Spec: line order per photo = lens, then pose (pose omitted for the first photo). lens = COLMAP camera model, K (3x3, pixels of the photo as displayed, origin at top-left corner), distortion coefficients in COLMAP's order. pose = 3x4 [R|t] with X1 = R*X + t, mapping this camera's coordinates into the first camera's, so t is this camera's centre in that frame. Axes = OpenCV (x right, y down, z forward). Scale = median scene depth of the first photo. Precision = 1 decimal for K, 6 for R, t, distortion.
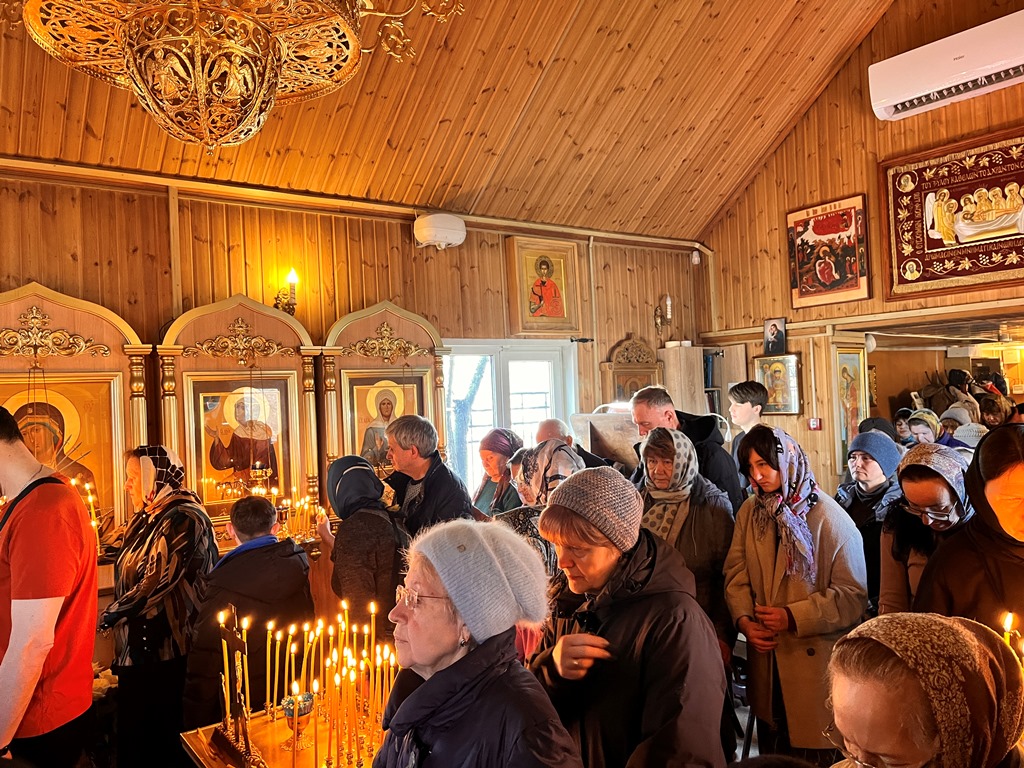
lens RADIAL K [[812.7, 0, 515.0], [0, 812.7, 379.8], [0, 0, 1]] dist [0.055558, -0.095803]
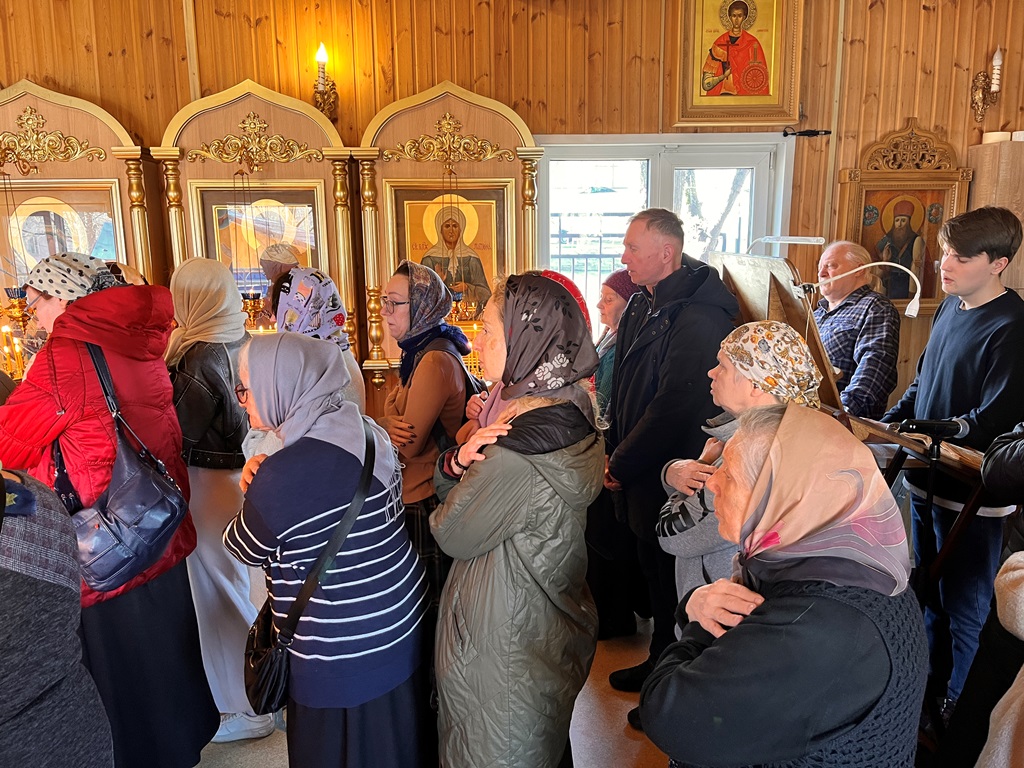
lens RADIAL K [[812.7, 0, 515.0], [0, 812.7, 379.8], [0, 0, 1]] dist [0.055558, -0.095803]
pose [[0.818505, 0.145377, -0.555801, 0.324688], [-0.014615, 0.972409, 0.232823, -0.008433], [0.574313, -0.182444, 0.798047, 0.385354]]
